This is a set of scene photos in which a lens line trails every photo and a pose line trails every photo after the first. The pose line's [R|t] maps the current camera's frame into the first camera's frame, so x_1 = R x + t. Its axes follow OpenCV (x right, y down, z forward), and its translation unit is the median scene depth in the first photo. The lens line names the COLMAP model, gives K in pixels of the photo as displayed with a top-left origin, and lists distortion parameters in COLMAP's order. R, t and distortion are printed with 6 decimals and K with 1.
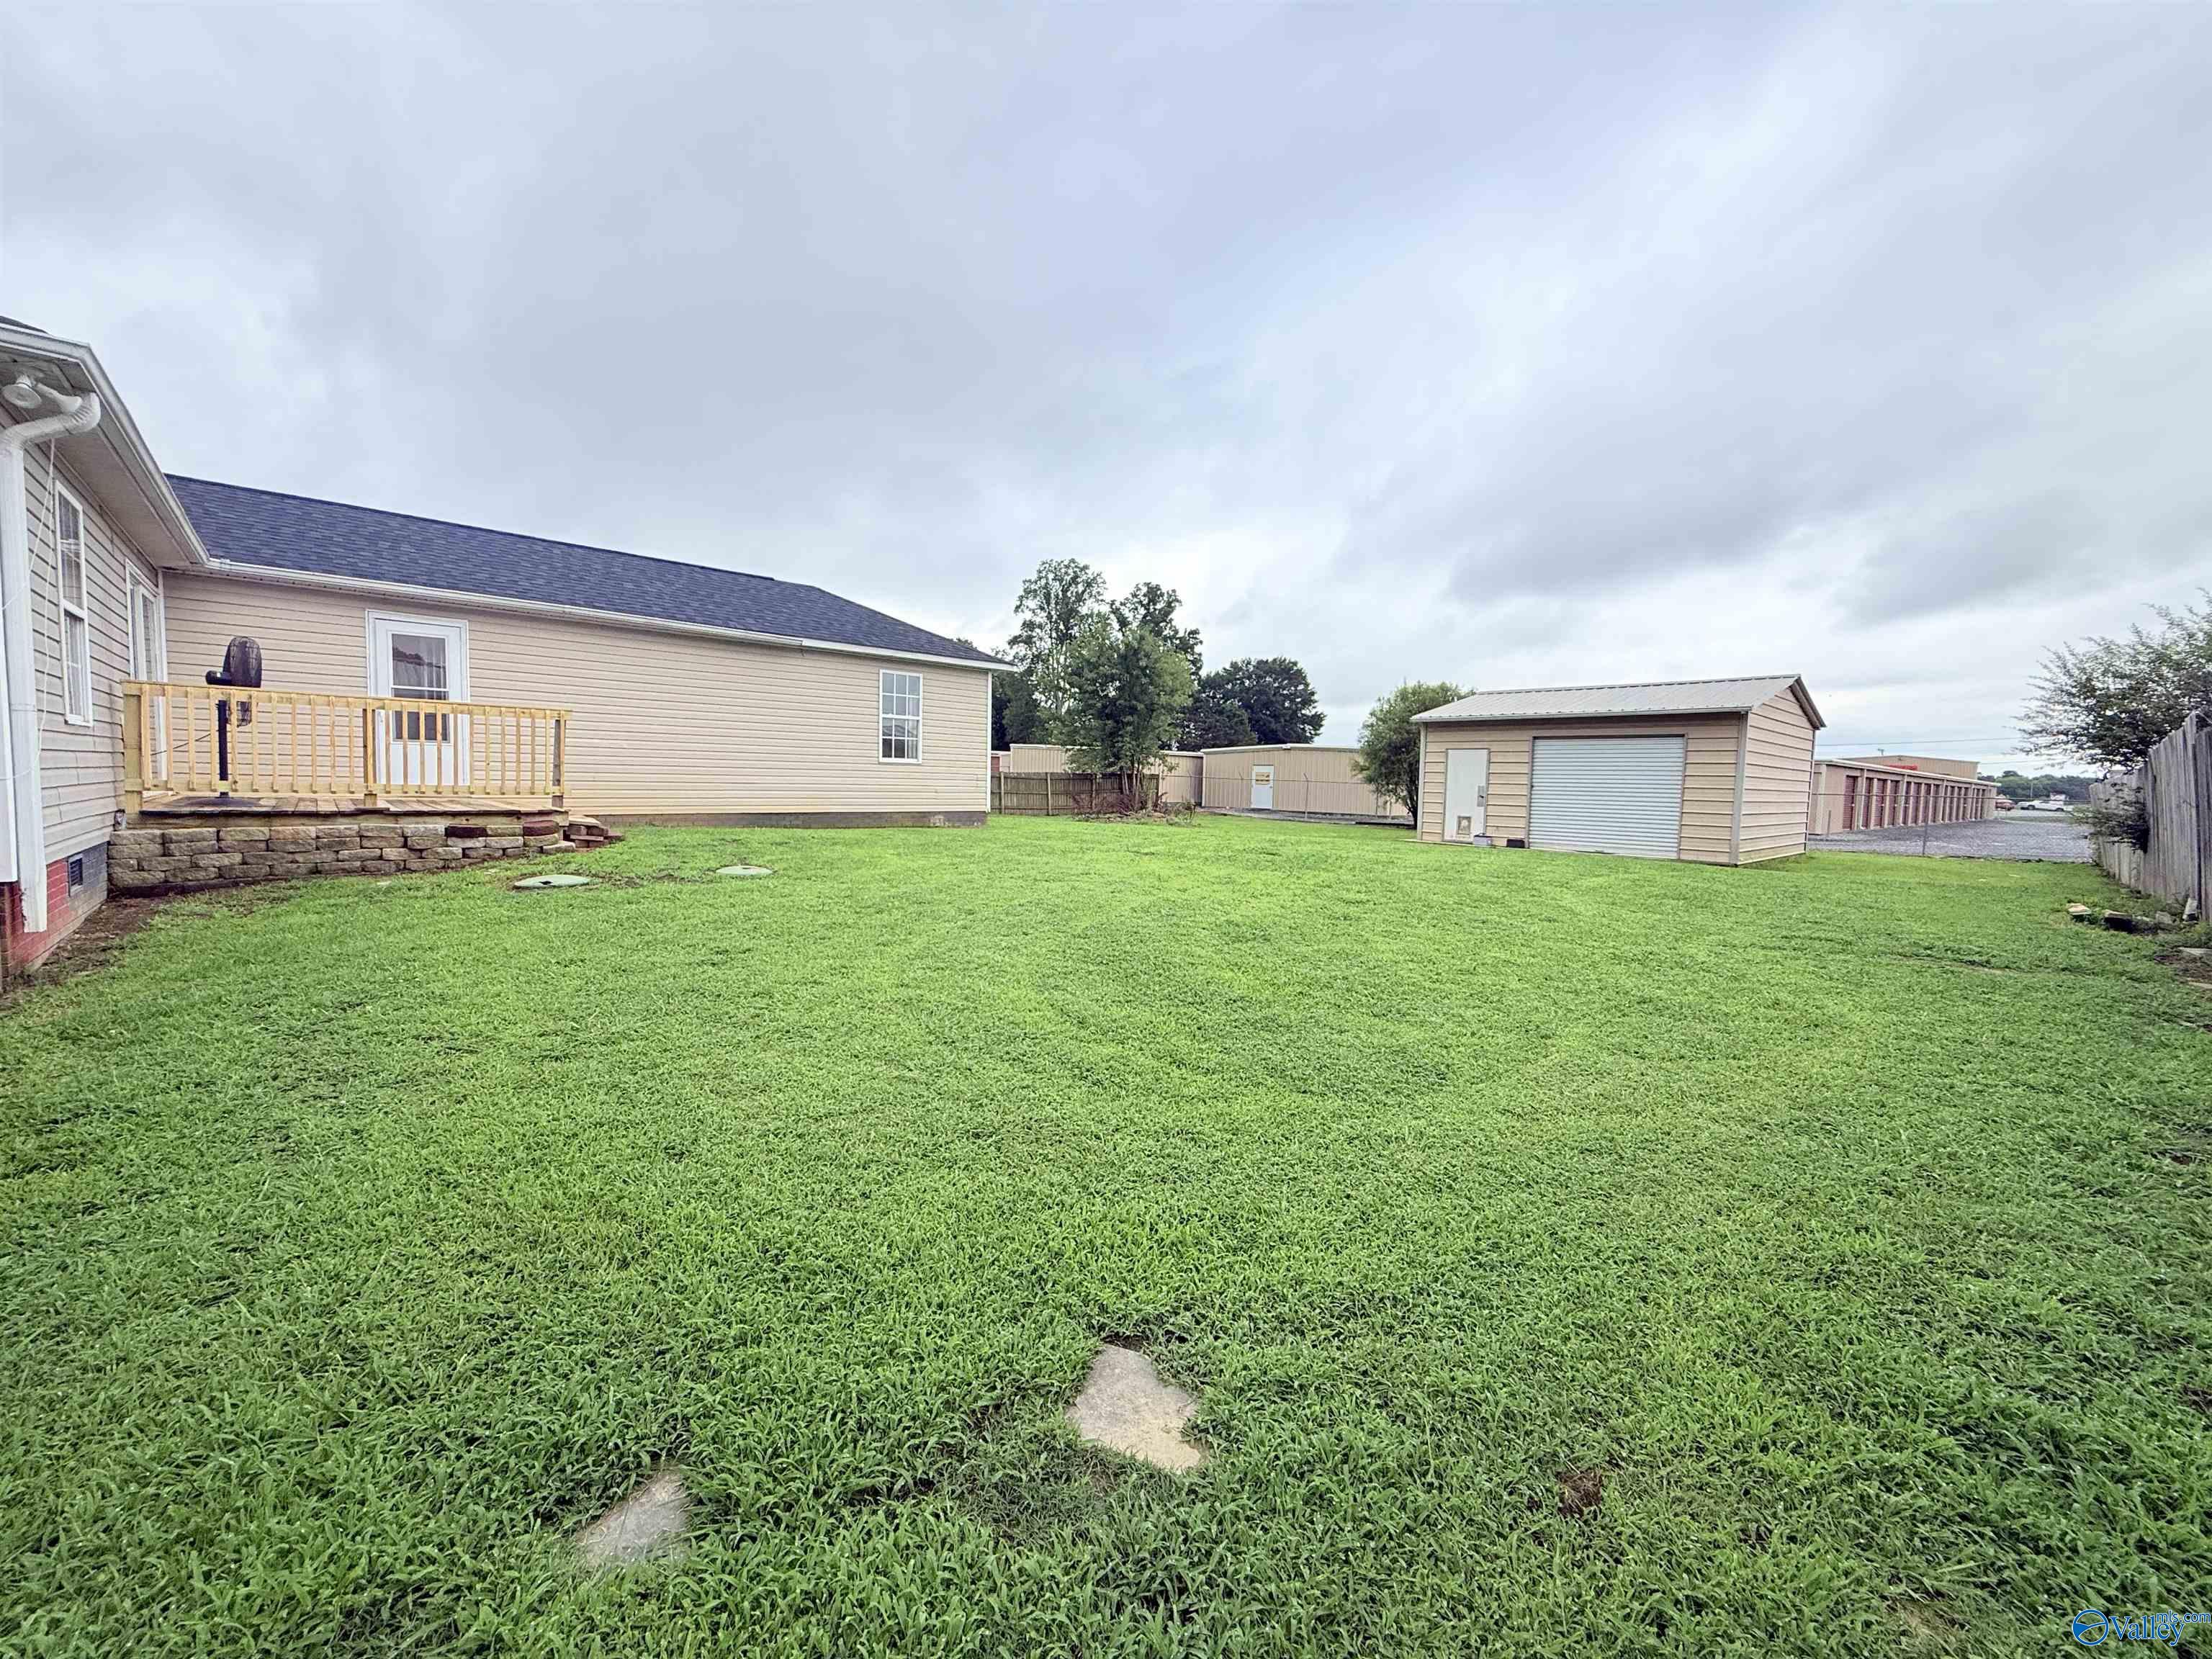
lens RADIAL K [[876.0, 0, 1098.9], [0, 876.0, 831.4], [0, 0, 1]] dist [0.003183, -0.000003]
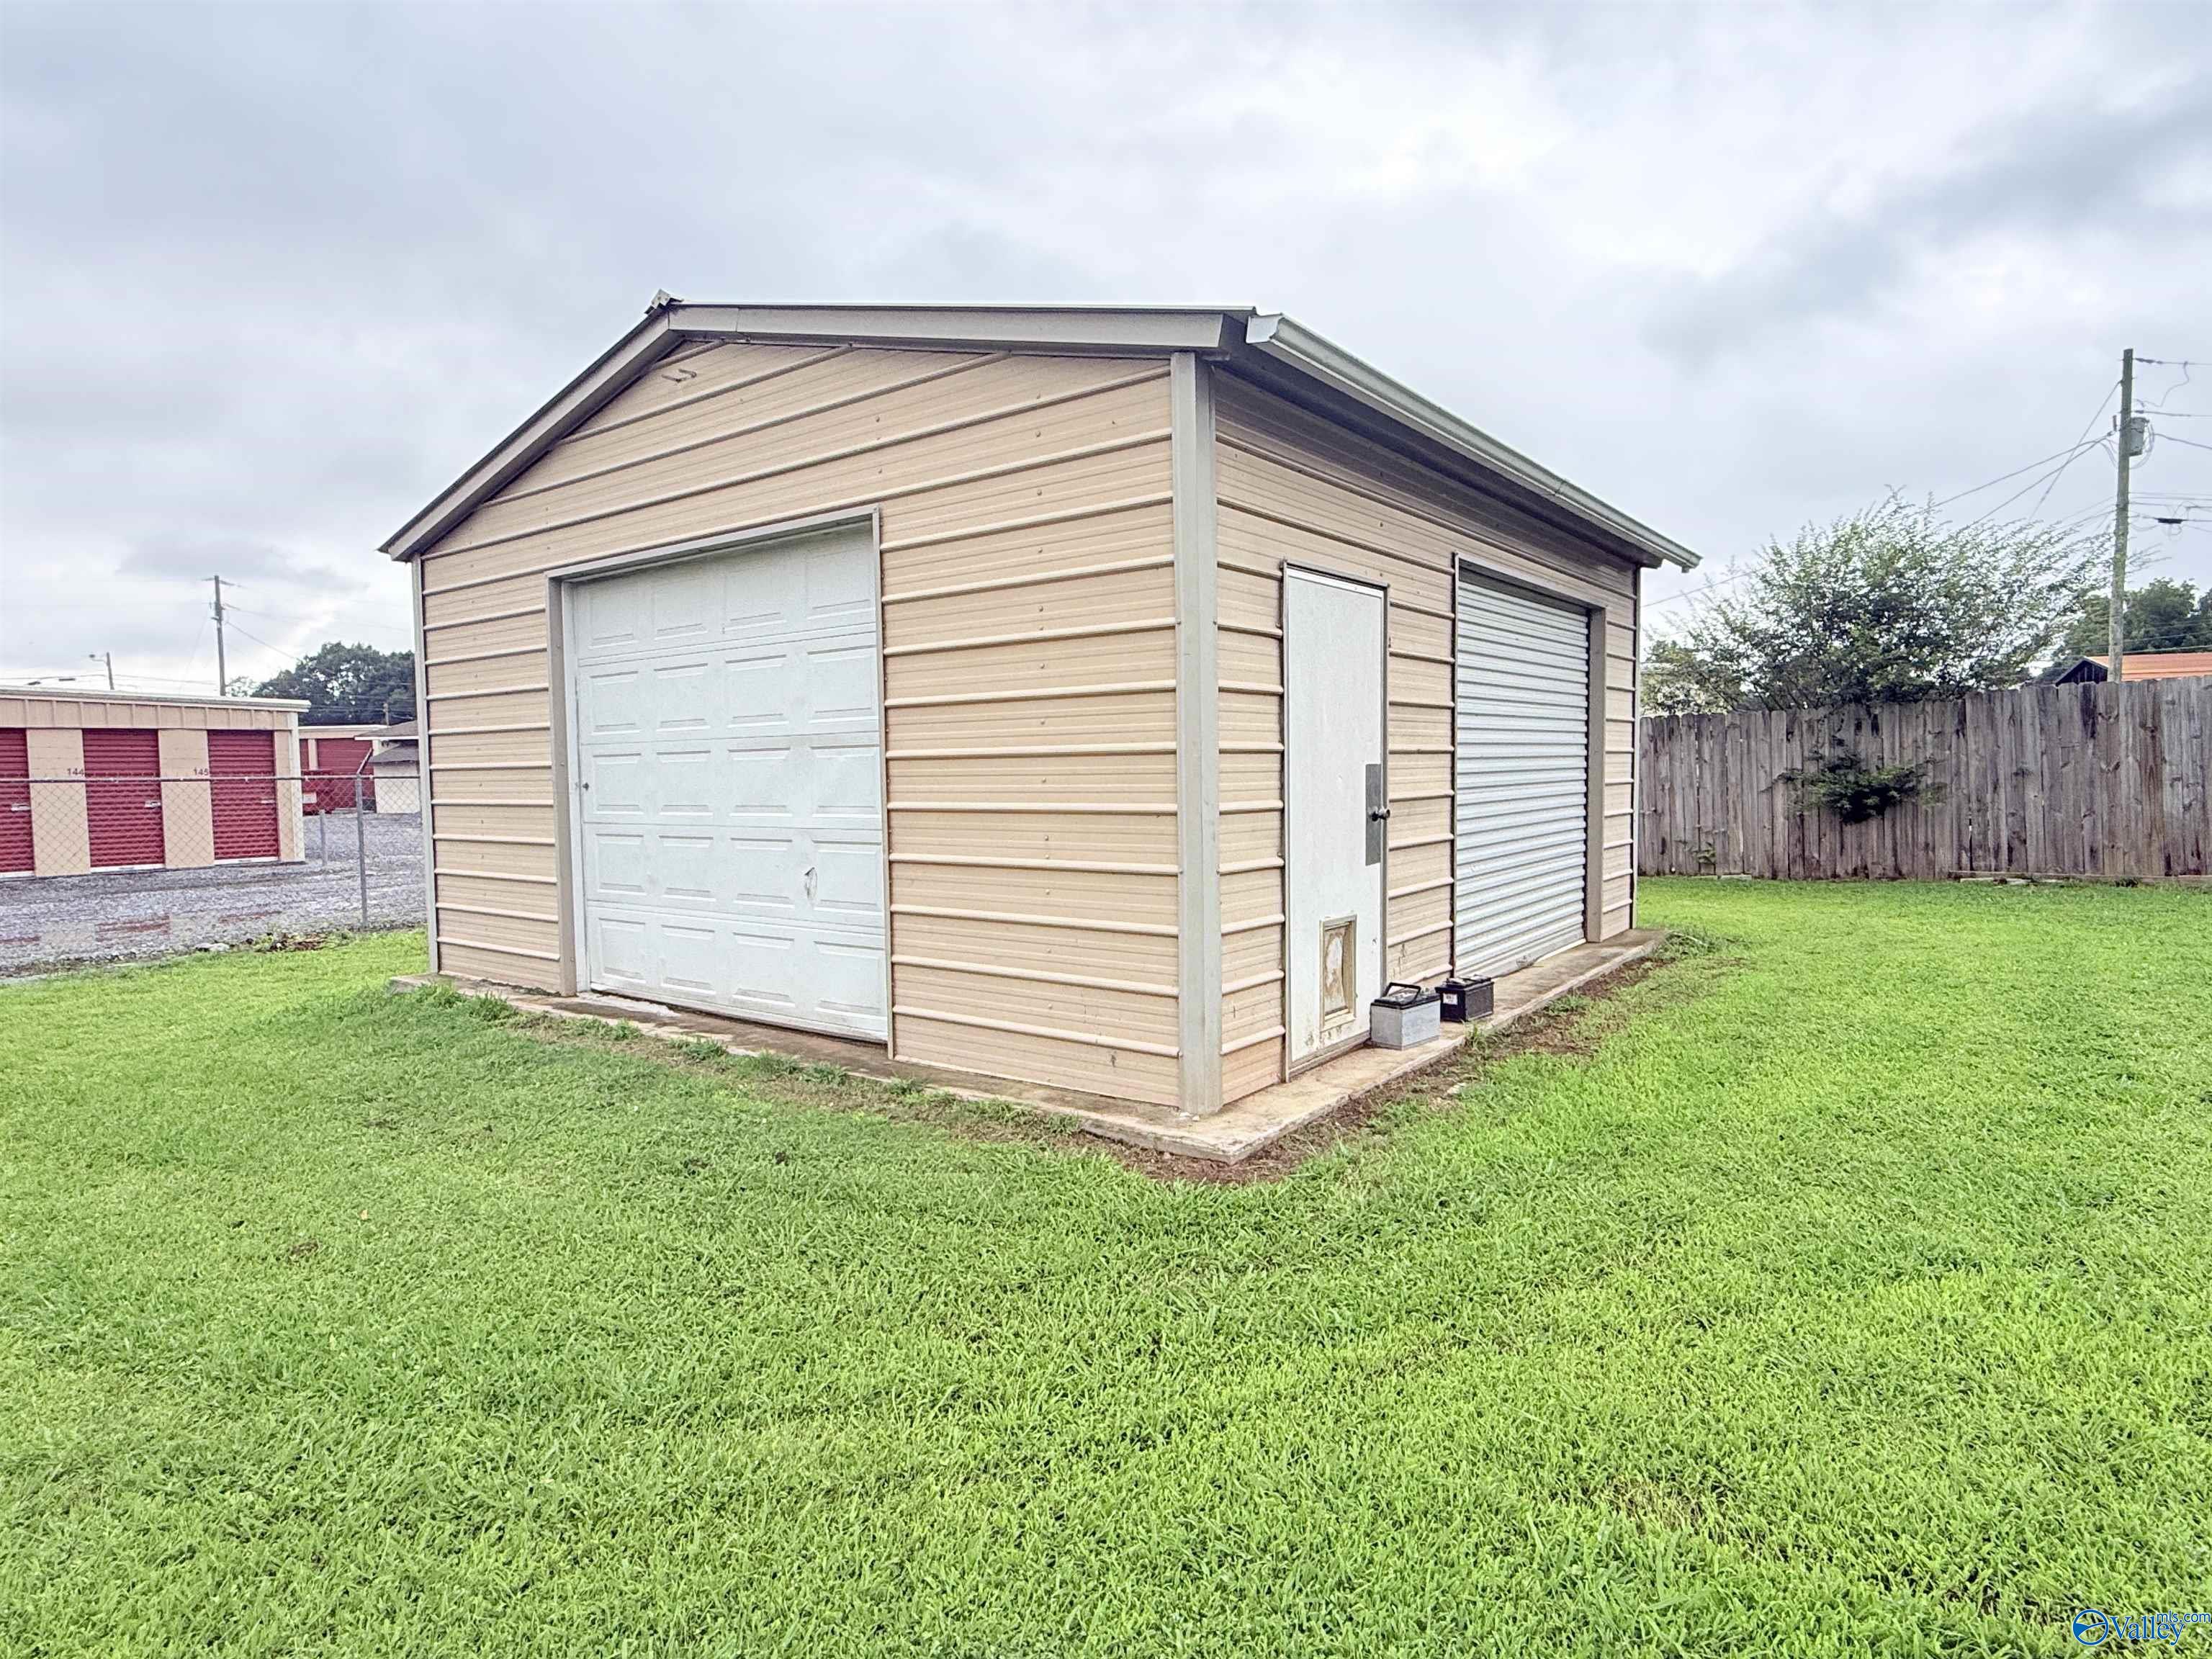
lens RADIAL K [[1204.3, 0, 1093.1], [0, 1204.3, 835.7], [0, 0, 1]] dist [0.001849, 0.001023]
pose [[-0.166703, -0.070865, 0.983457, 0.106155], [0.078507, 0.993293, 0.084881, -0.041332], [-0.982877, 0.091358, -0.160021, 0.714009]]
